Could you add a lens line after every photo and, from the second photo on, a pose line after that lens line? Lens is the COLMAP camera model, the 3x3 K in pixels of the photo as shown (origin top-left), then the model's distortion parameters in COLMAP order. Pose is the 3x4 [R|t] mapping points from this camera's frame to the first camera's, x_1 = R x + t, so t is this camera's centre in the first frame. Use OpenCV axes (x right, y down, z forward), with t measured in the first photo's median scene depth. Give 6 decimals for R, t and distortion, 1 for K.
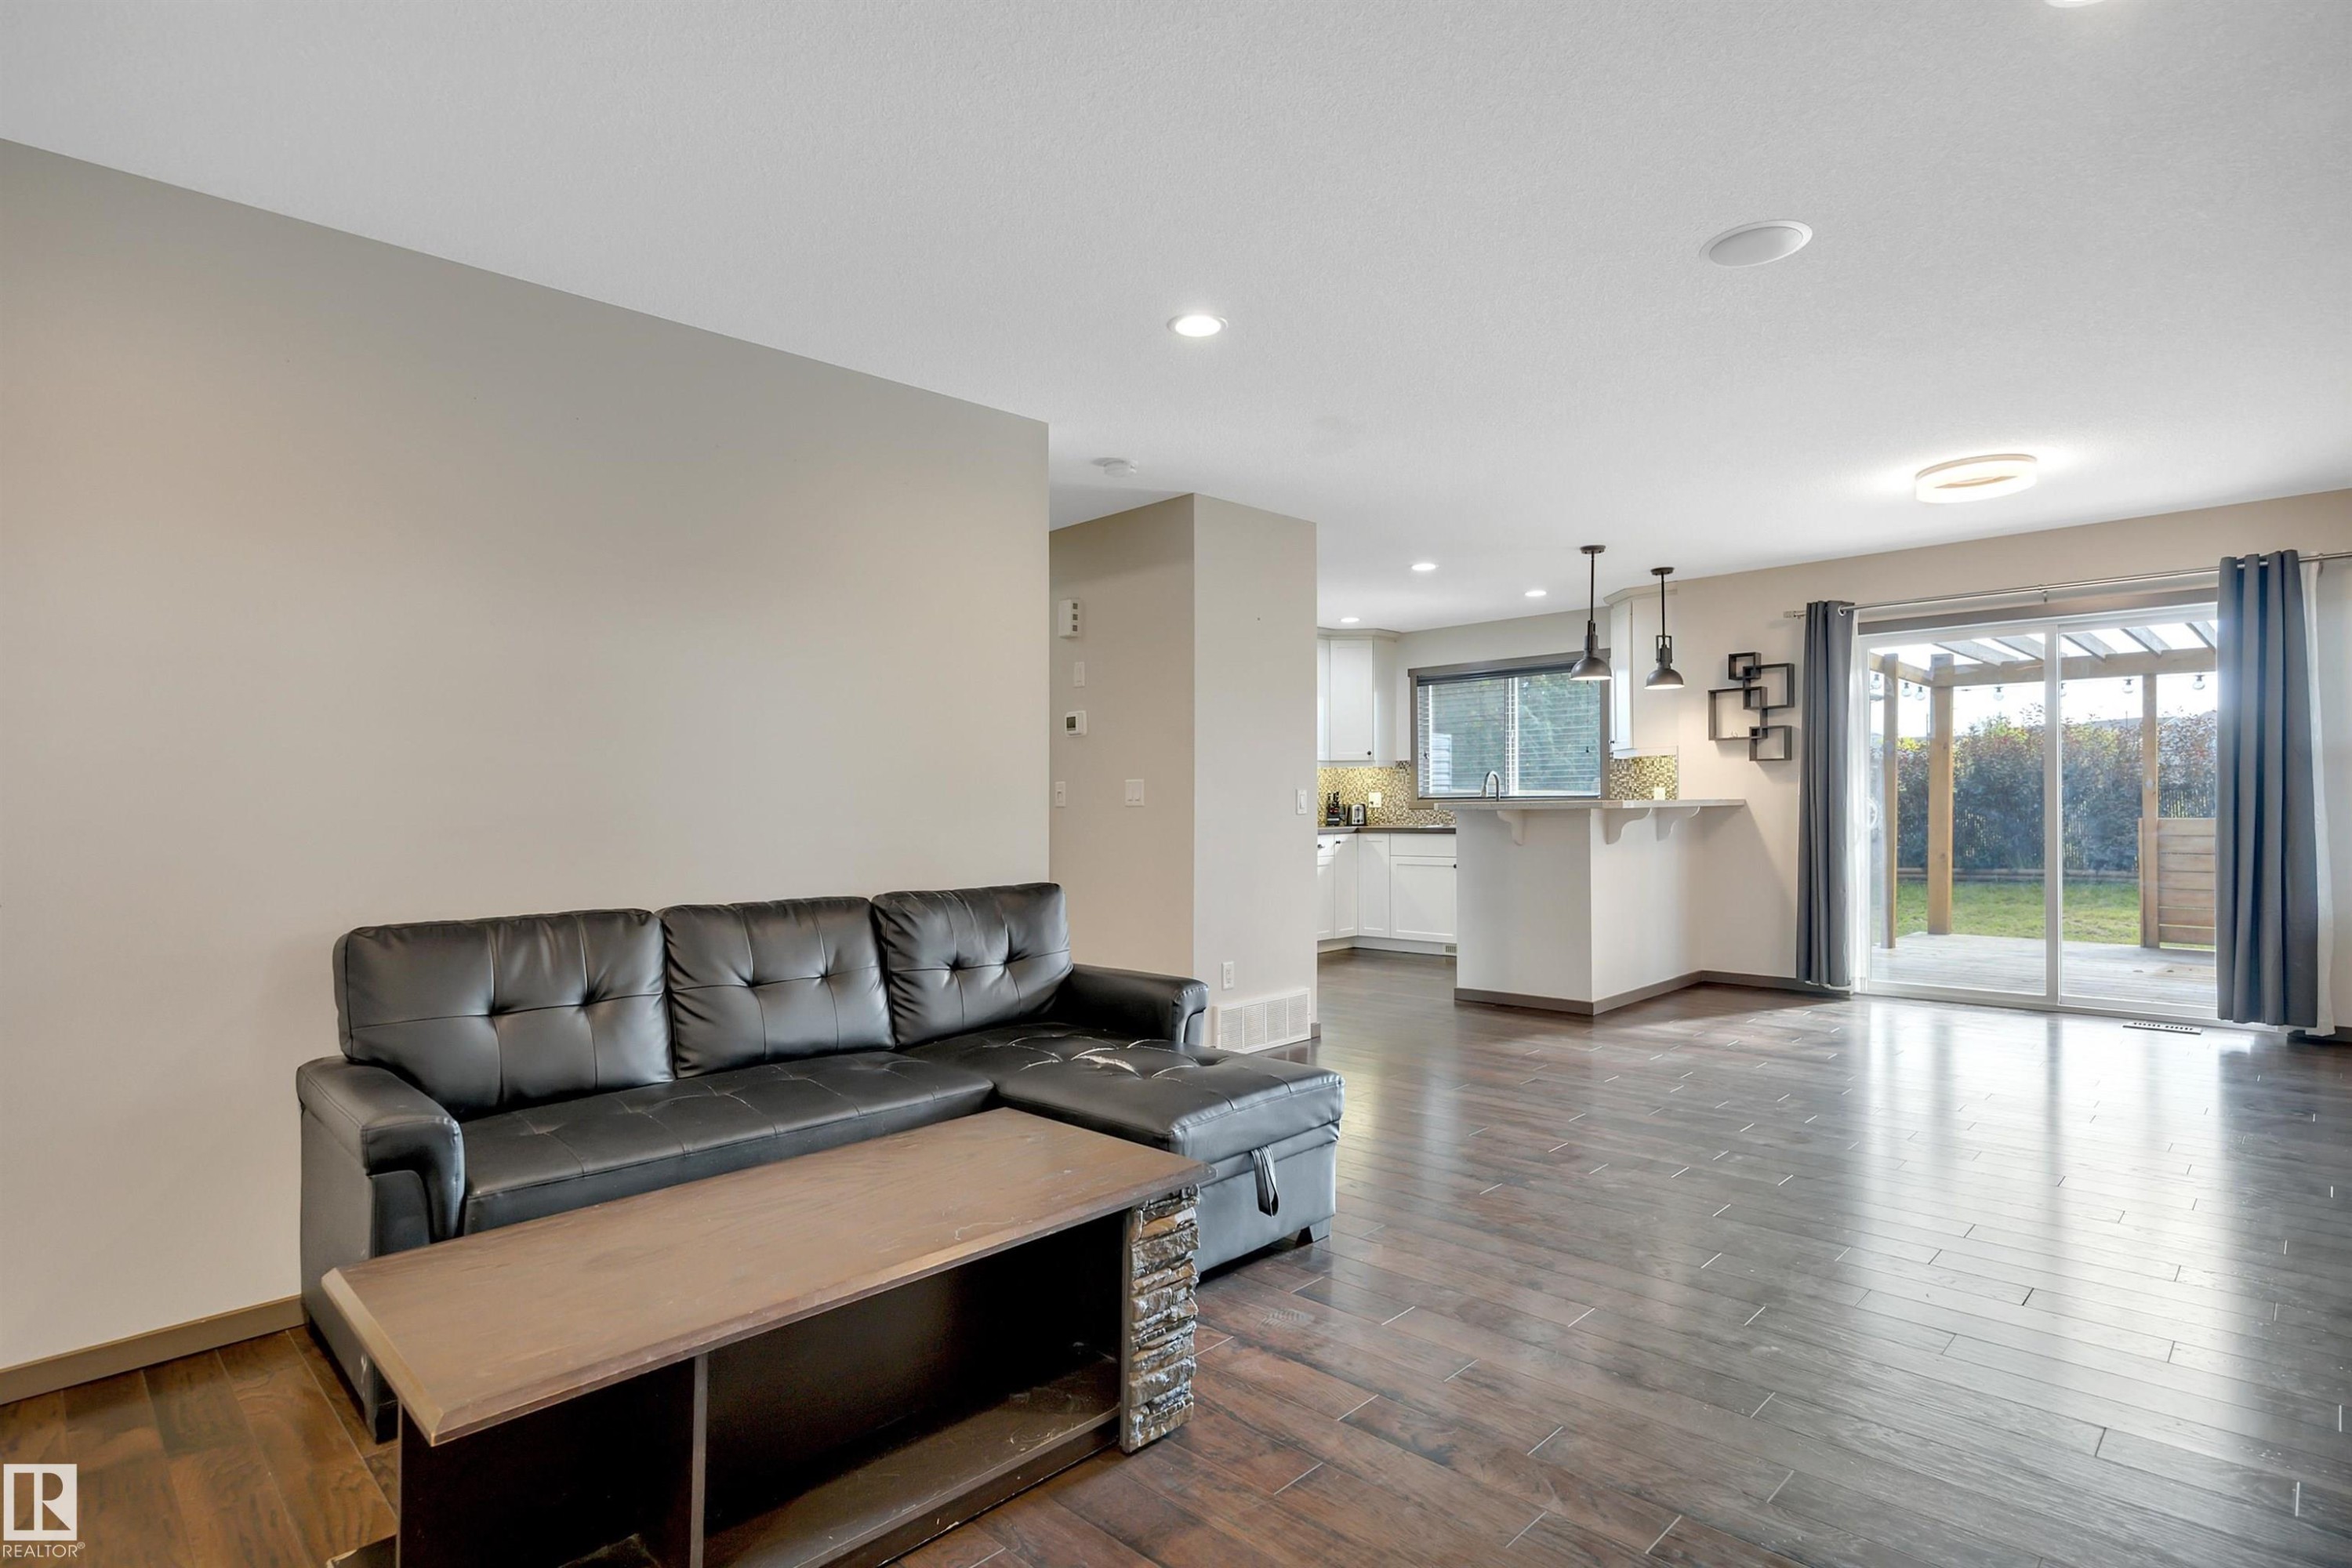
lens RADIAL K [[1195.6, 0, 1154.8], [0, 1195.6, 801.8], [0, 0, 1]] dist [-0.018533, 0.001791]
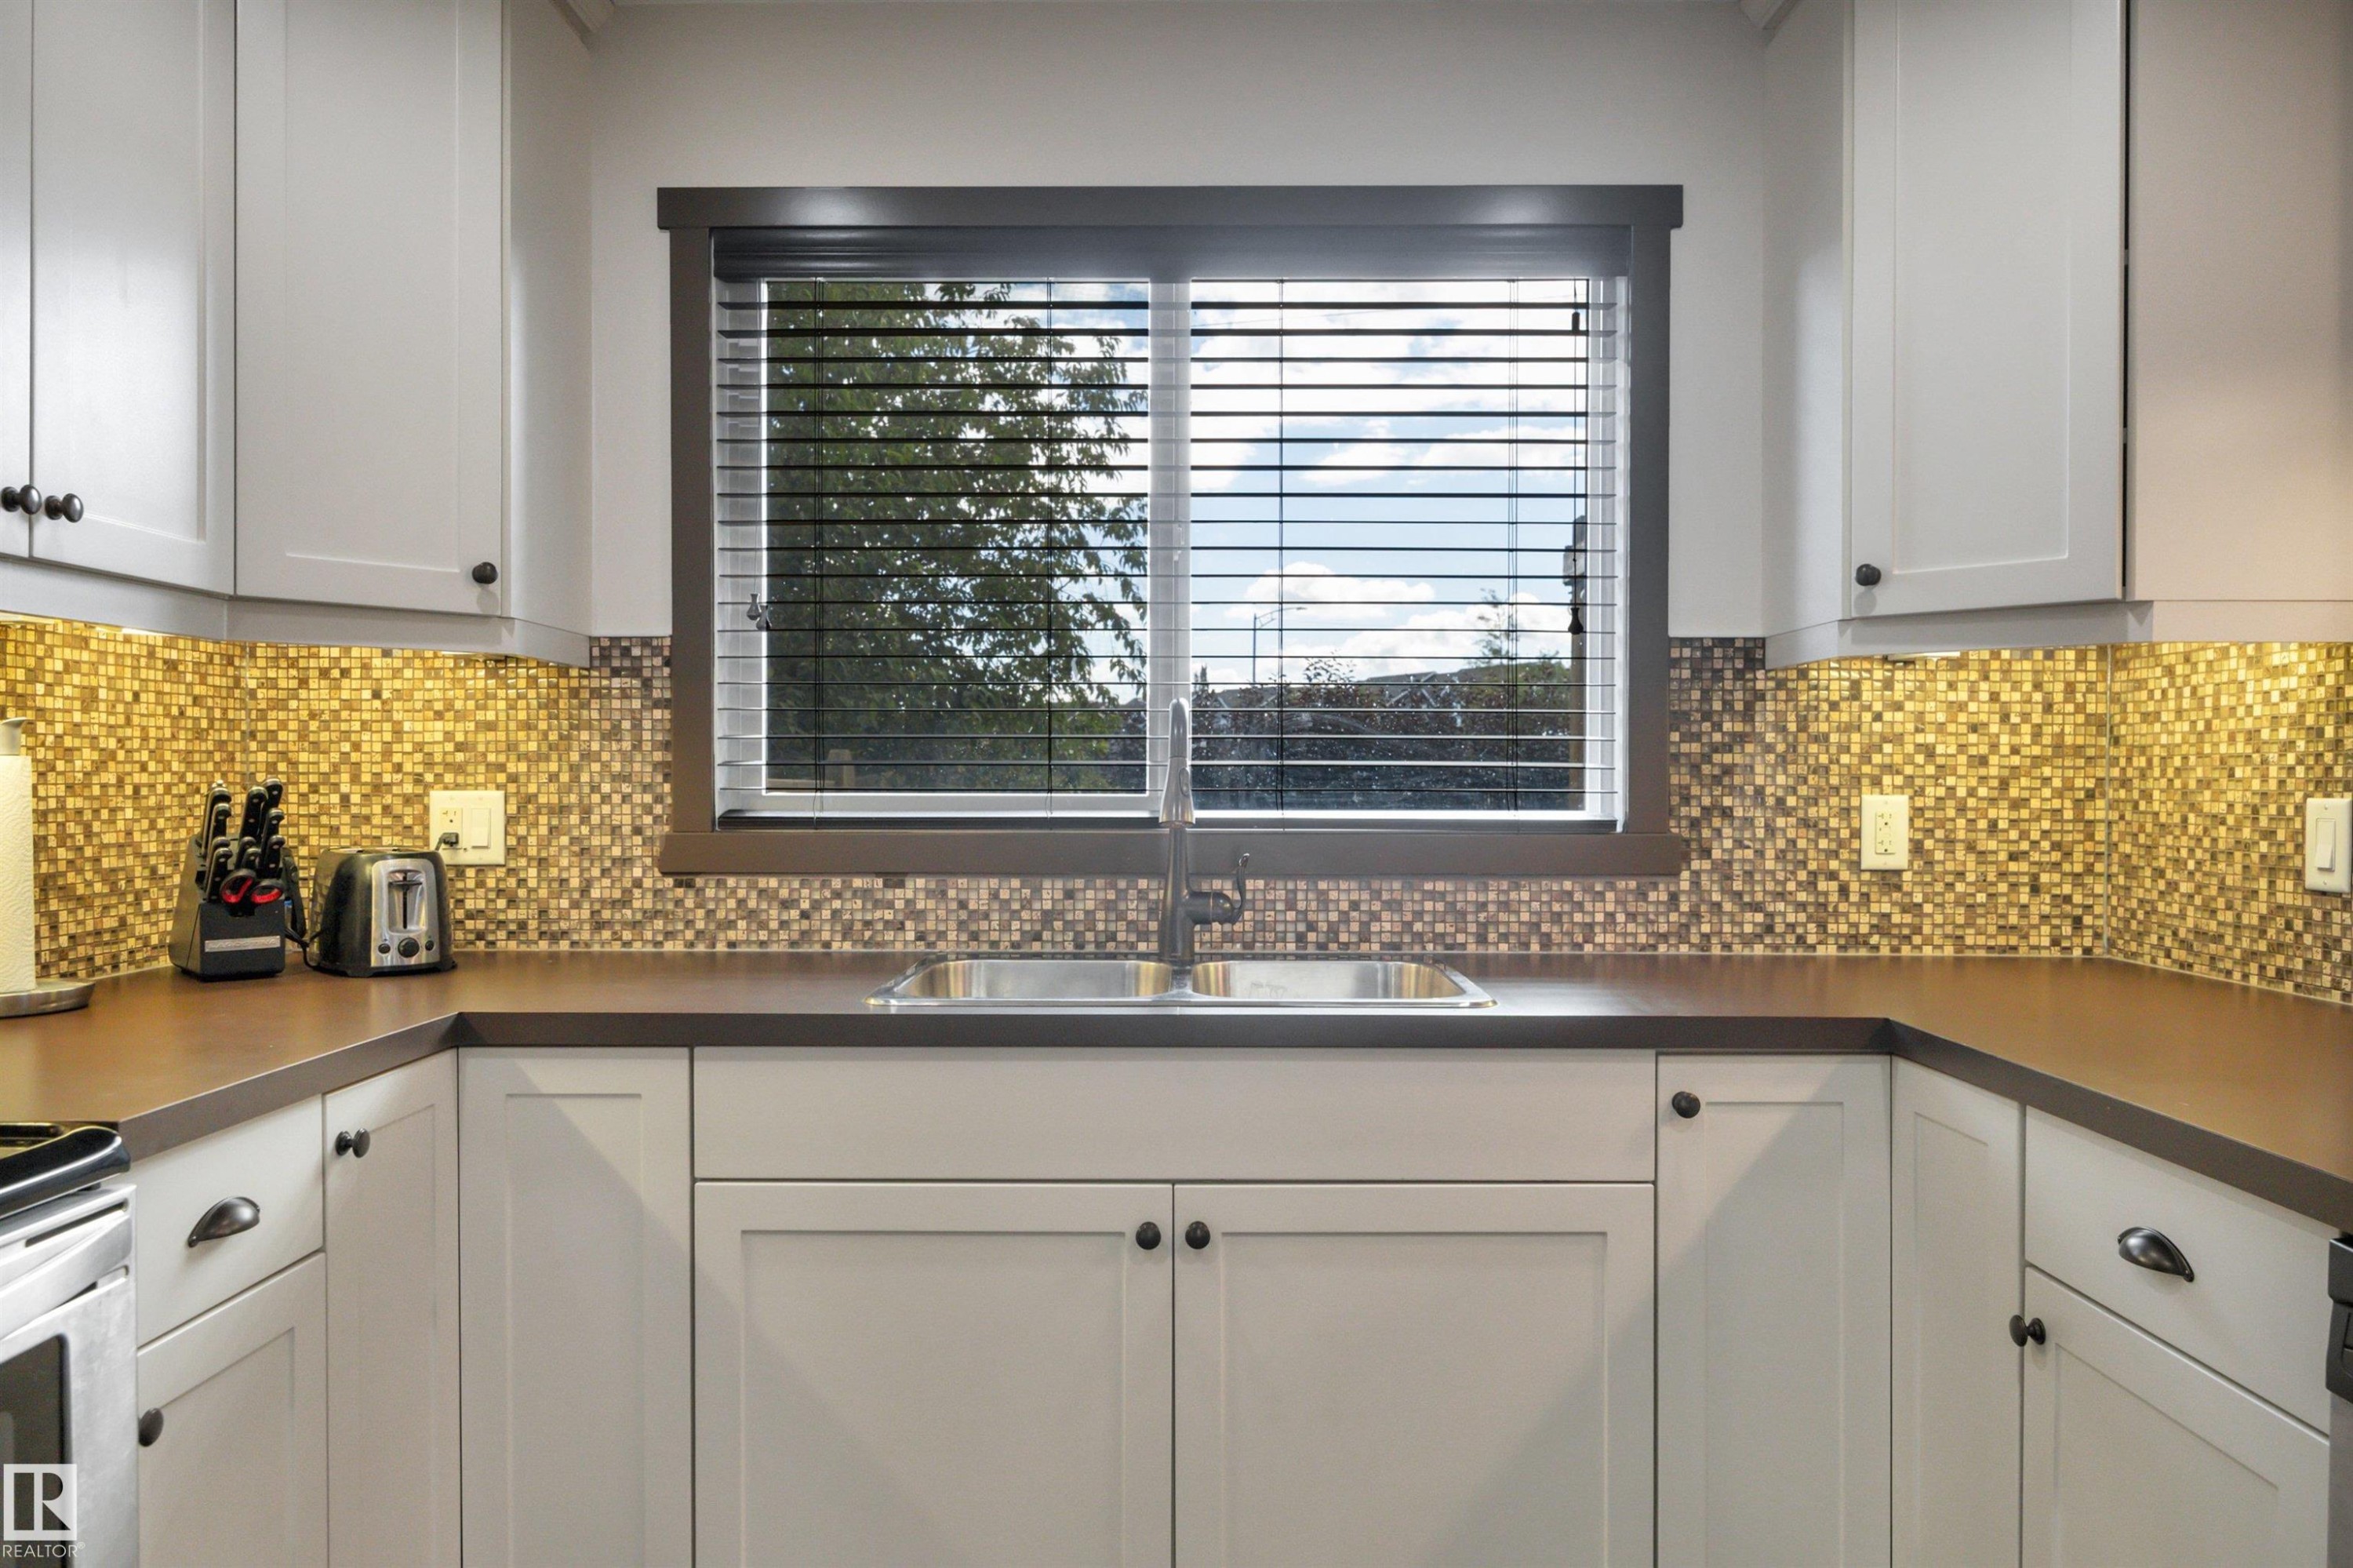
lens RADIAL K [[1565.3, 0, 1178.2], [0, 1565.3, 784.2], [0, 0, 1]] dist [-0.003232, -0.000139]
pose [[0.707641, 0.010725, 0.706491, 0.136106], [-0.006525, 0.999941, -0.008644, -0.011567], [-0.706542, 0.001507, 0.707669, 1.184548]]
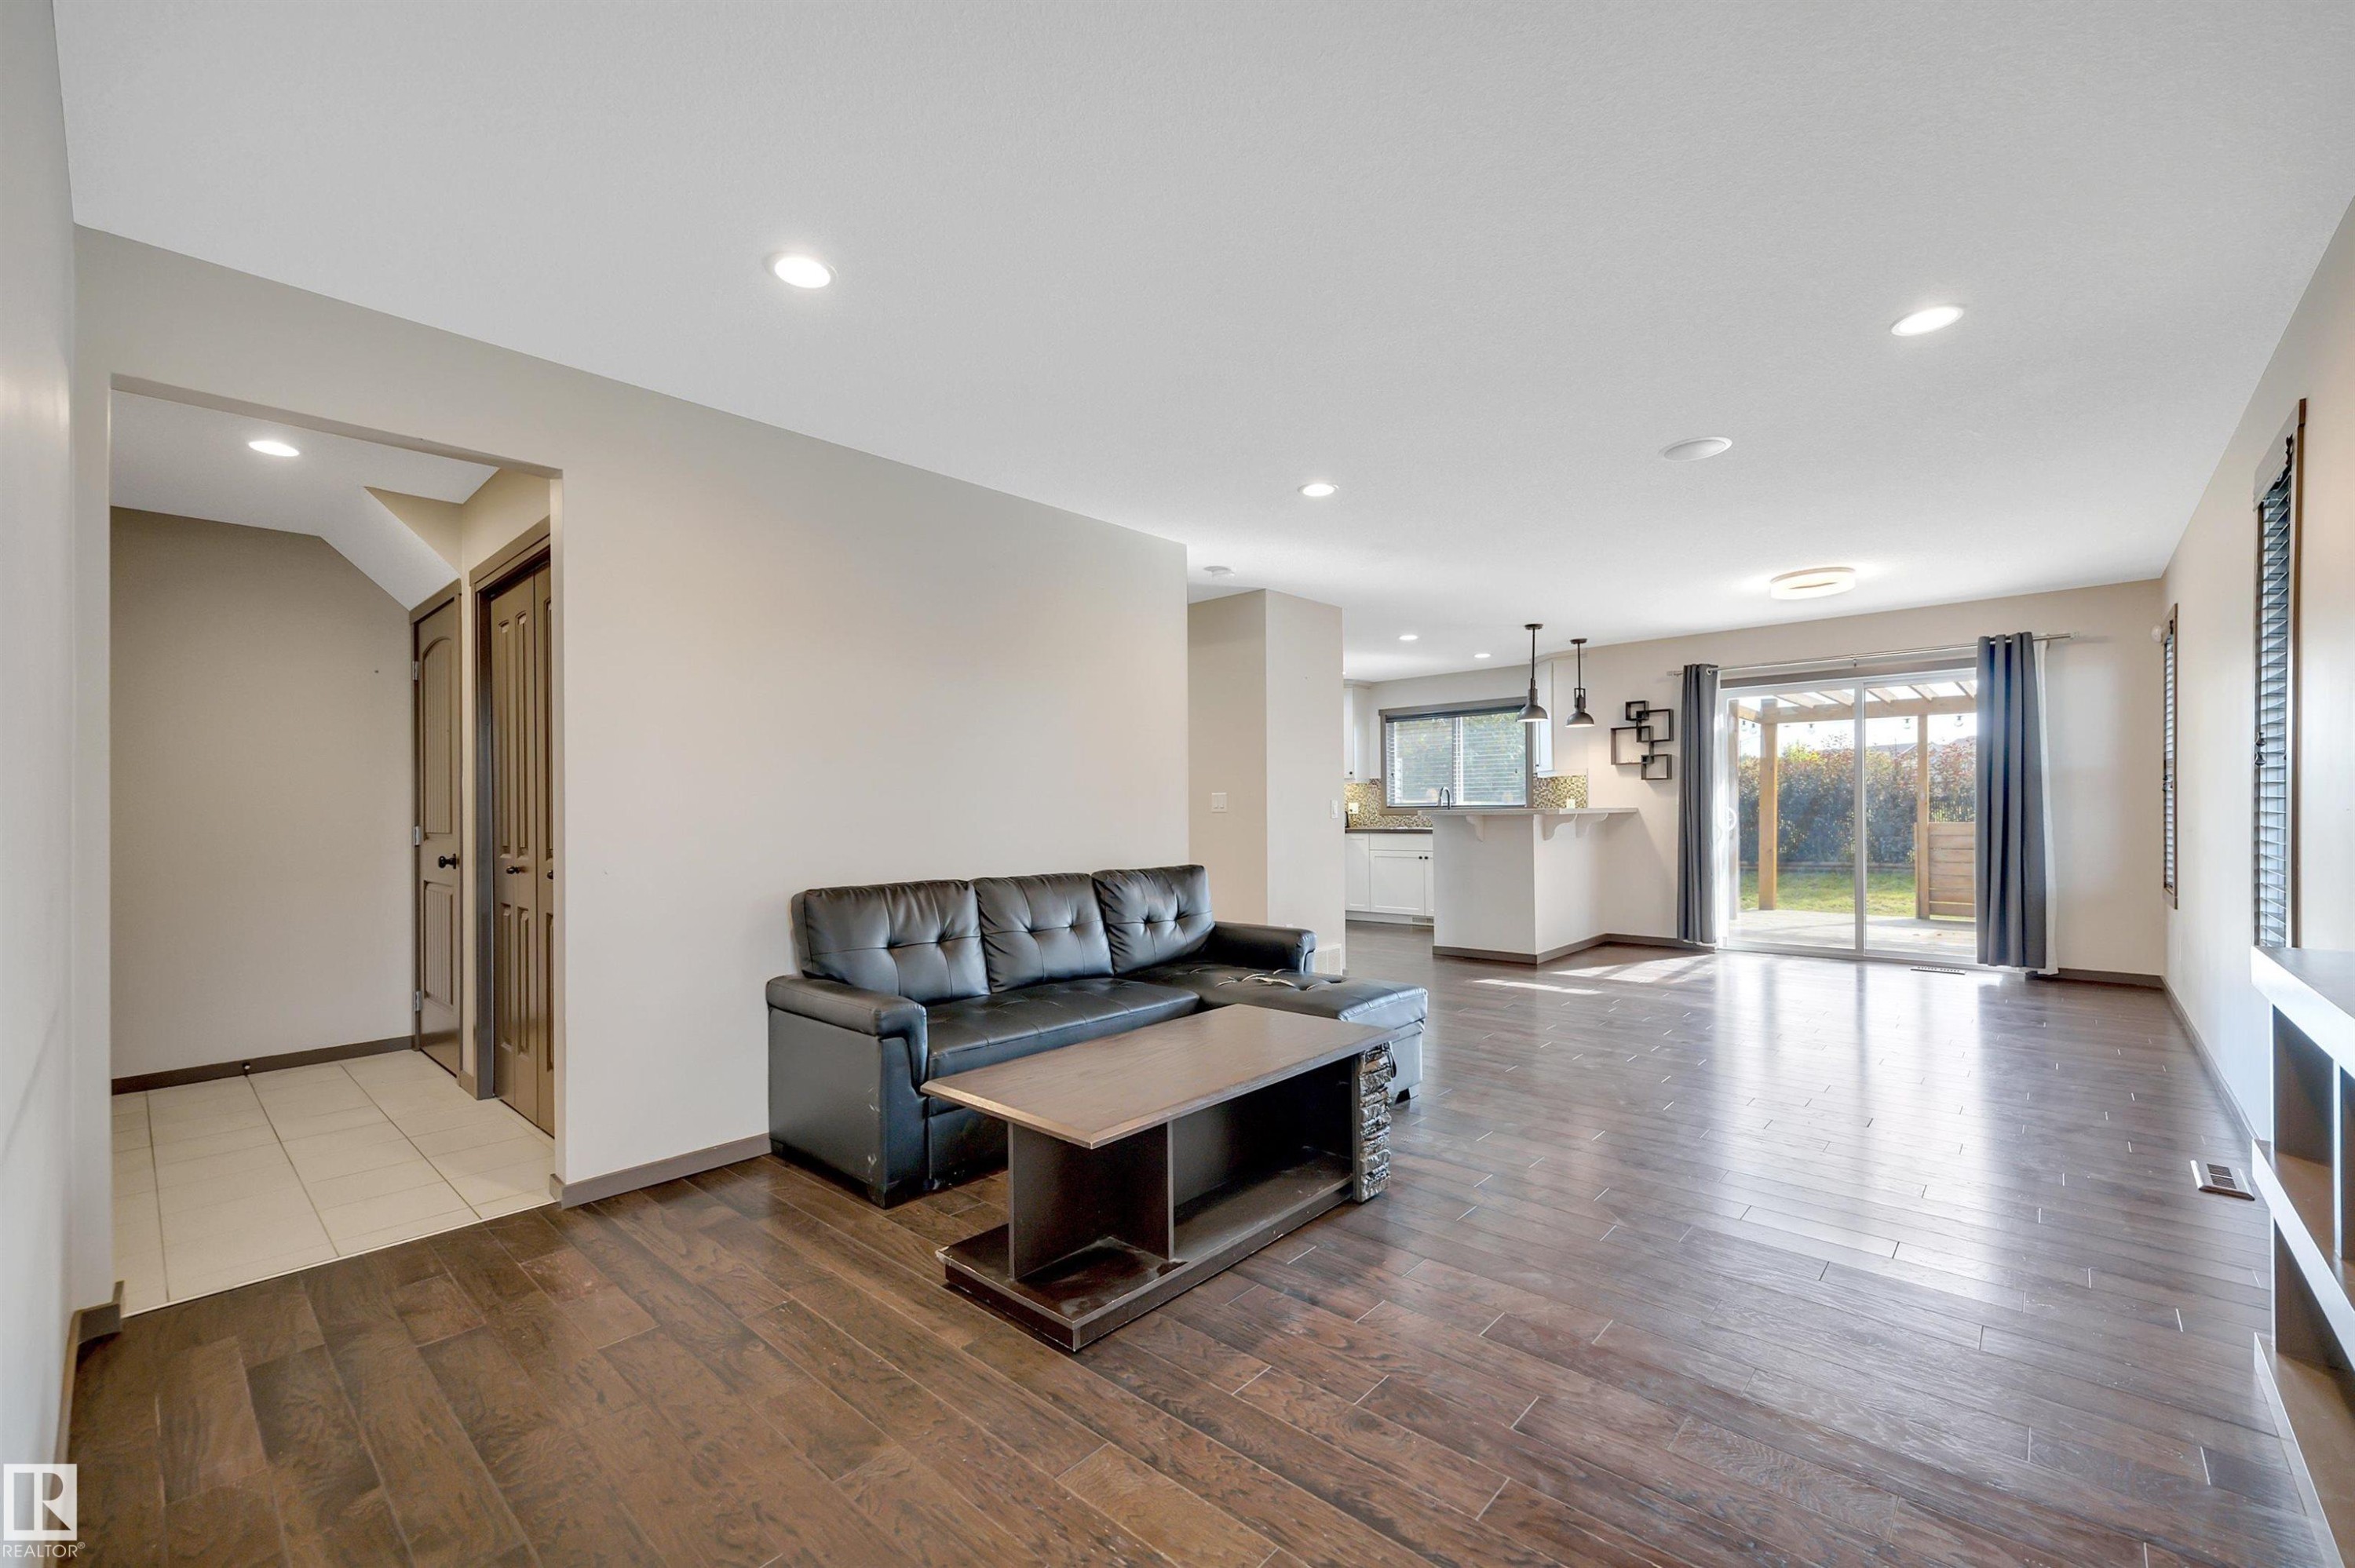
lens RADIAL K [[960.2, 0, 1163.9], [0, 960.2, 805.8], [0, 0, 1]] dist [-0.014691, -0.000950]
pose [[0.999464, 0.001148, 0.032717, -0.098979], [-0.001021, 0.999992, -0.003892, 0.000520], [-0.032722, 0.003857, 0.999457, -0.095101]]
